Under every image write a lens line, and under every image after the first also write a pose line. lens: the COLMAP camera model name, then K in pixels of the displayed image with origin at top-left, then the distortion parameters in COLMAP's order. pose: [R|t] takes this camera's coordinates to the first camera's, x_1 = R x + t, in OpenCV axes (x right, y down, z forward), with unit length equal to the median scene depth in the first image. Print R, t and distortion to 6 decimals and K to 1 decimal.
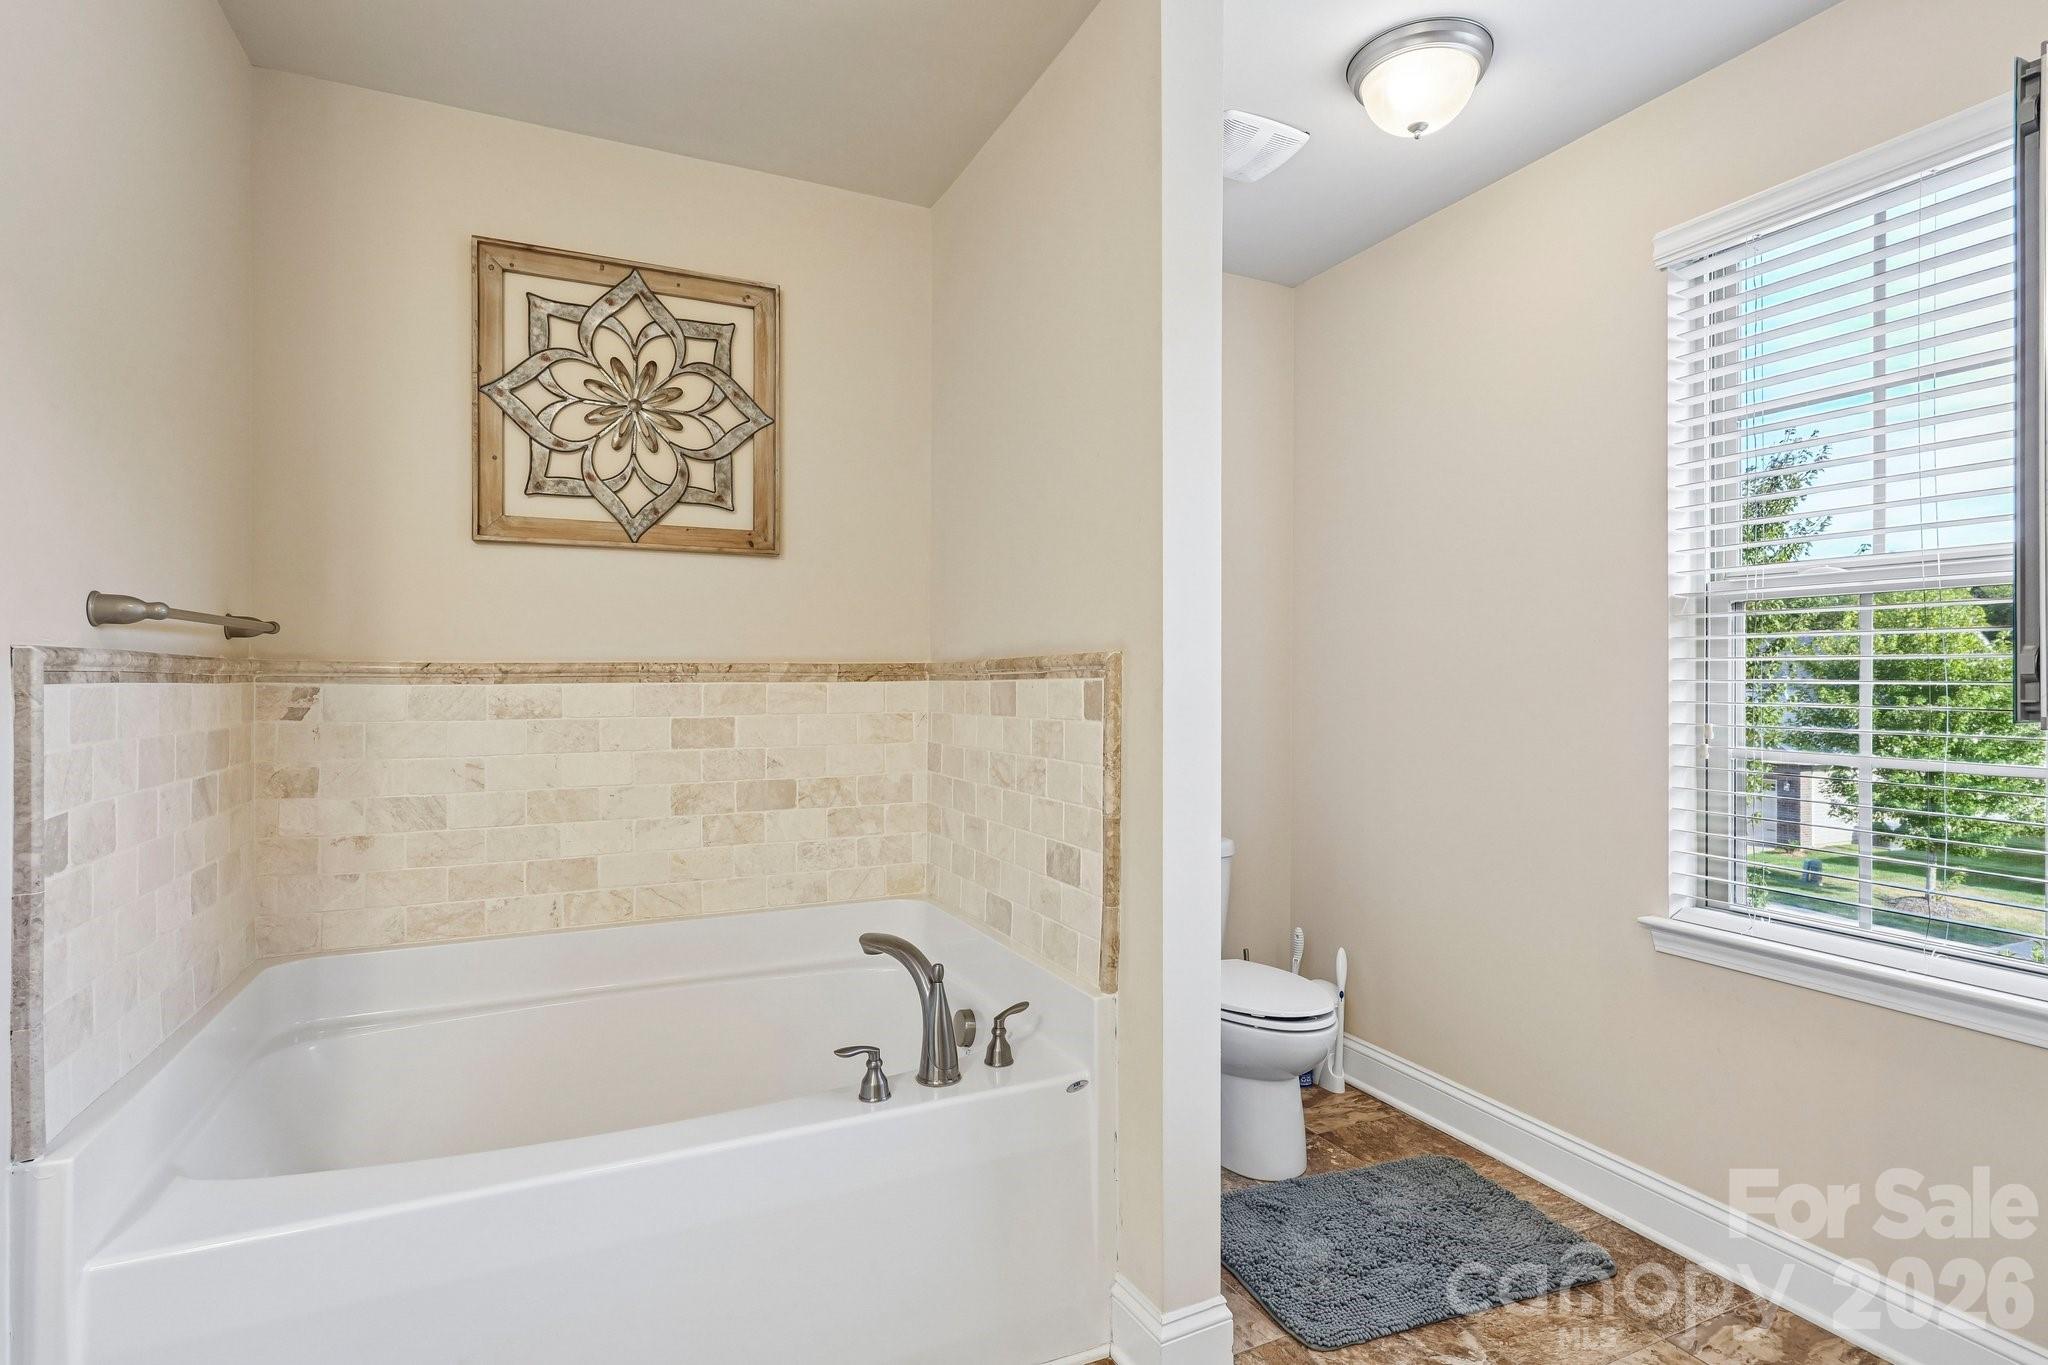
lens RADIAL K [[1019.9, 0, 1025.4], [0, 1019.9, 676.2], [0, 0, 1]] dist [0.004908, -0.000267]
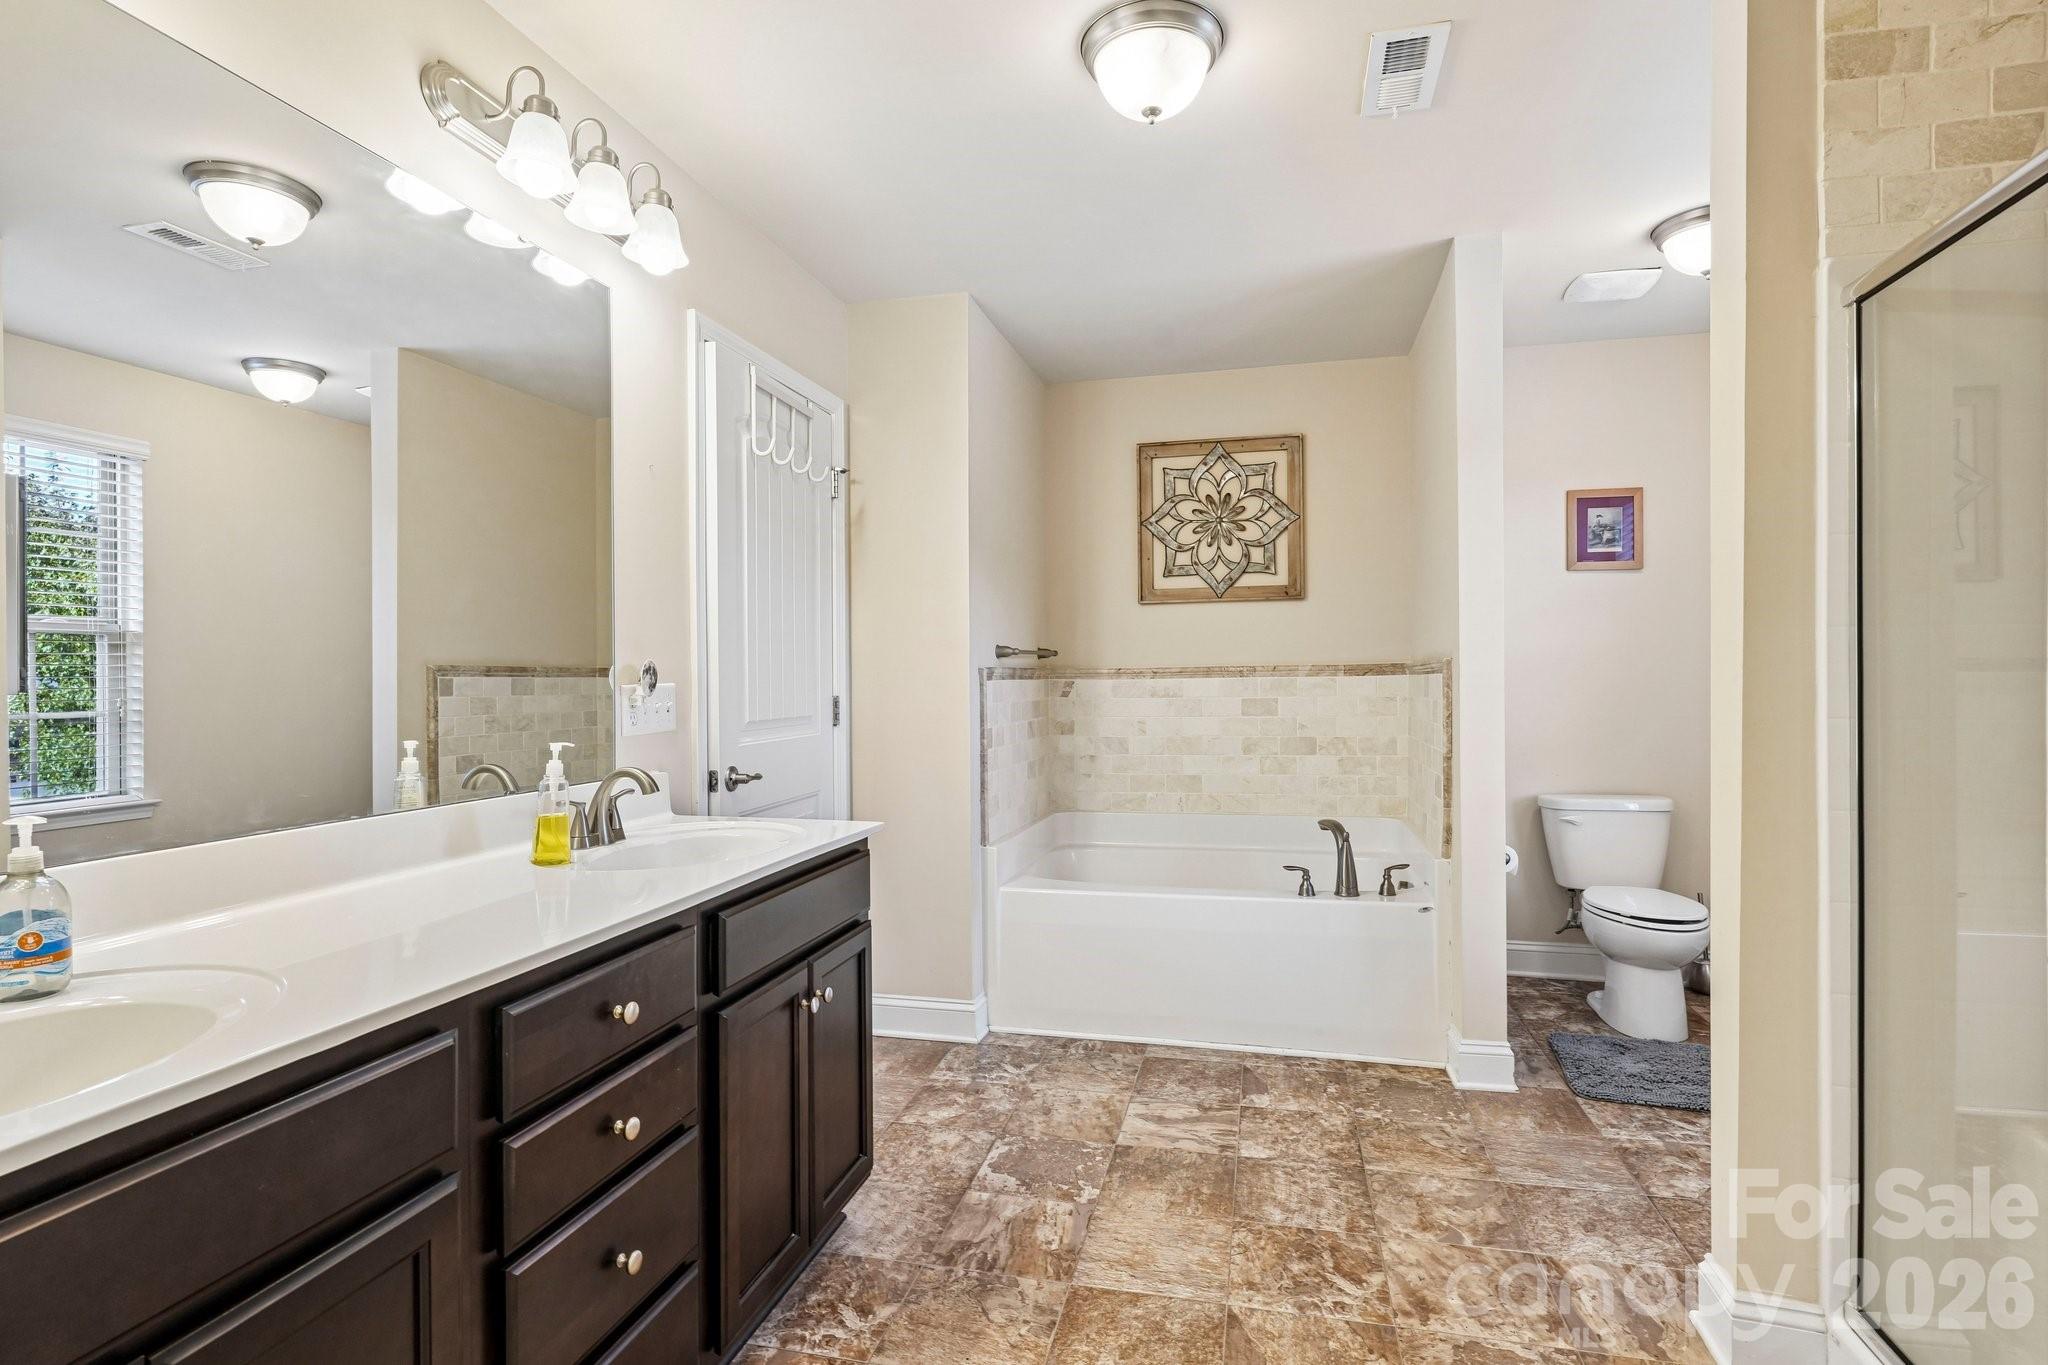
lens RADIAL K [[1019.9, 0, 1030.4], [0, 1019.9, 677.7], [0, 0, 1]] dist [0.004908, -0.000267]
pose [[0.779924, -0.006281, -0.625842, 0.471829], [0.012146, 0.999913, 0.005102, -0.006890], [0.625756, -0.011581, 0.779933, -0.588855]]
